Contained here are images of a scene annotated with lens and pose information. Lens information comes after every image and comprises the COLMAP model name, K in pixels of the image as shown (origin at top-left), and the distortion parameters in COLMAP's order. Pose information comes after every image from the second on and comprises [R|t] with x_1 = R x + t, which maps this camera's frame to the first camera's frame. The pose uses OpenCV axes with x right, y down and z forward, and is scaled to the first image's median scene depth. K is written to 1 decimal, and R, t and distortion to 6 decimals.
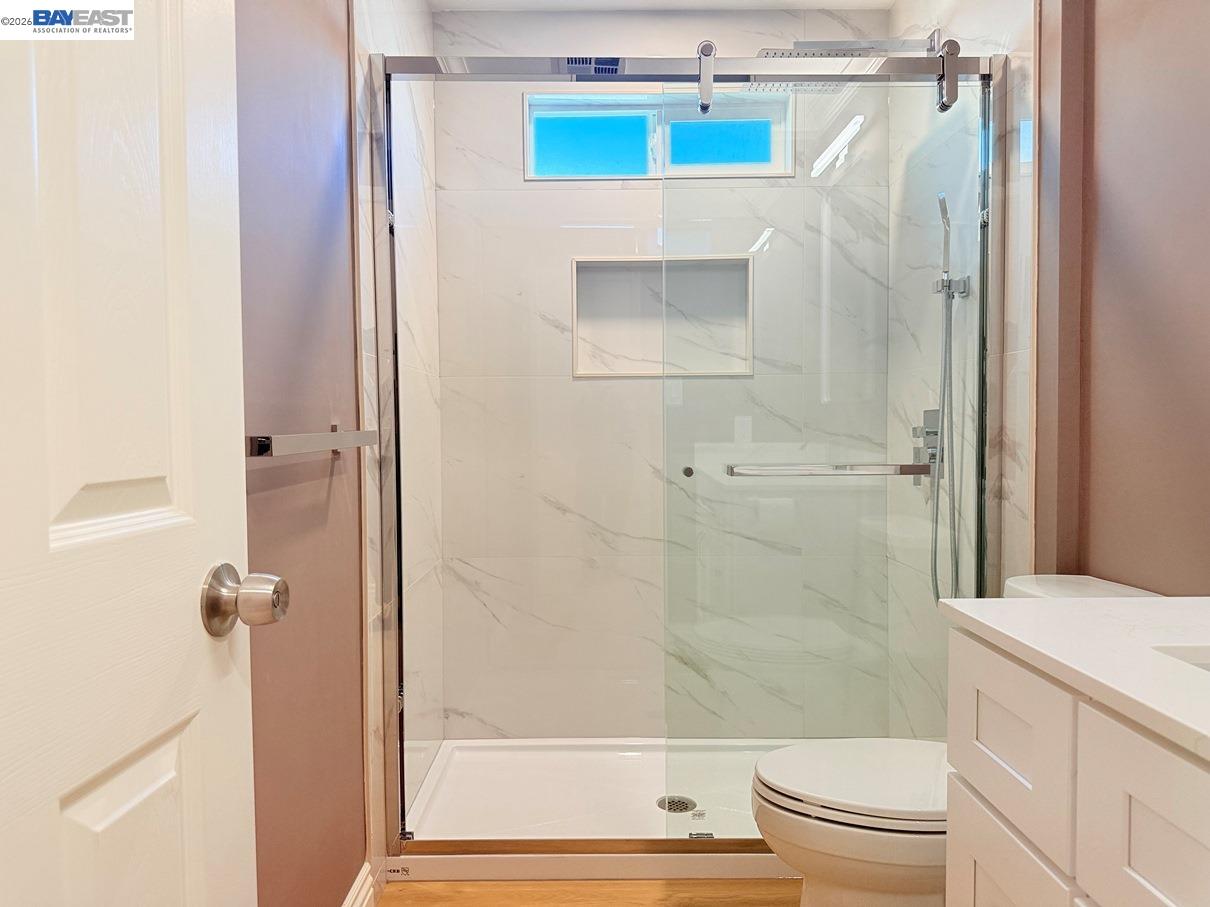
lens RADIAL K [[855.2, 0, 596.0], [0, 855.2, 461.2], [0, 0, 1]] dist [0.046979, -0.065780]
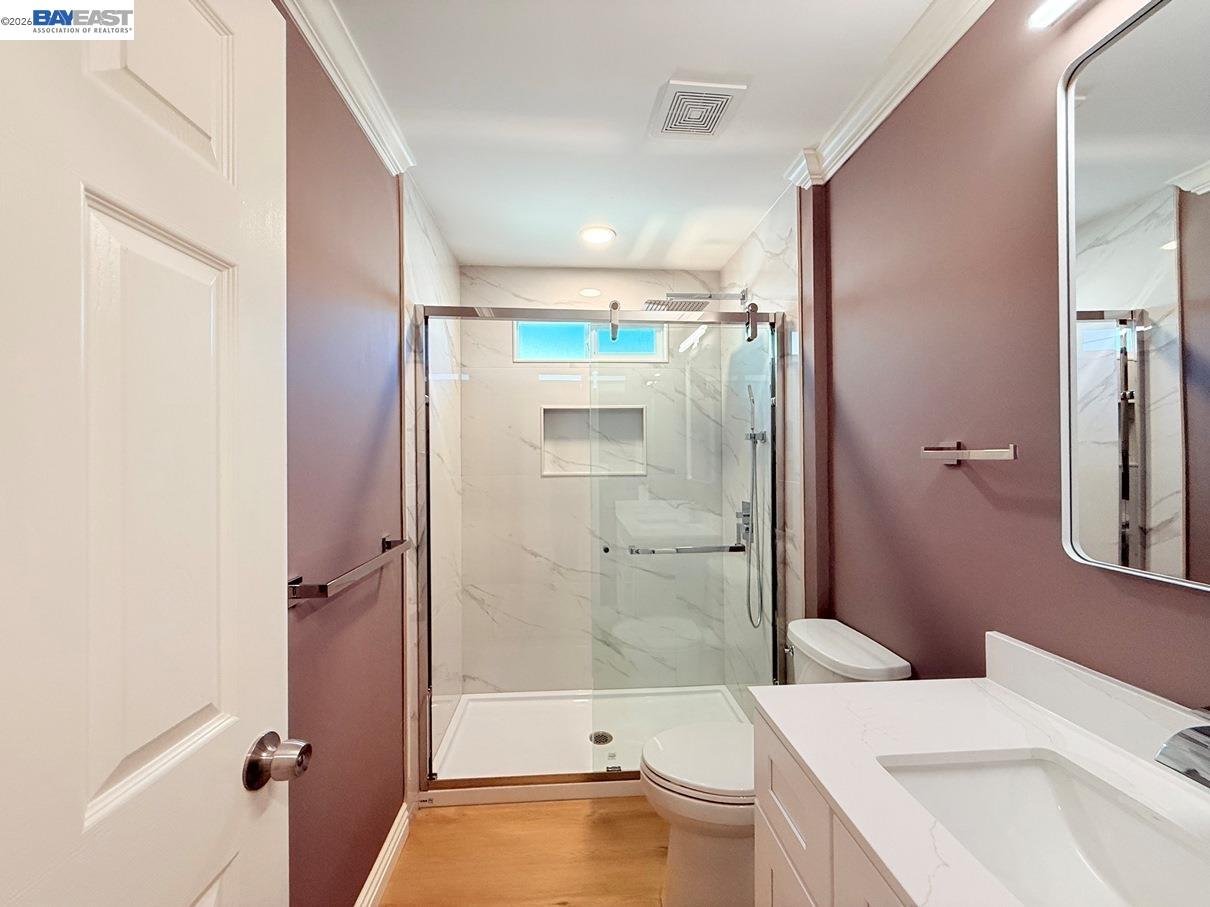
lens RADIAL K [[479.8, 0, 600.1], [0, 479.8, 455.8], [0, 0, 1]] dist [-0.001261, -0.000335]
pose [[0.997576, 0.001923, 0.069558, 0.023181], [0.001183, 0.999005, -0.044589, -0.096759], [-0.069575, 0.044564, 0.996581, 0.041618]]
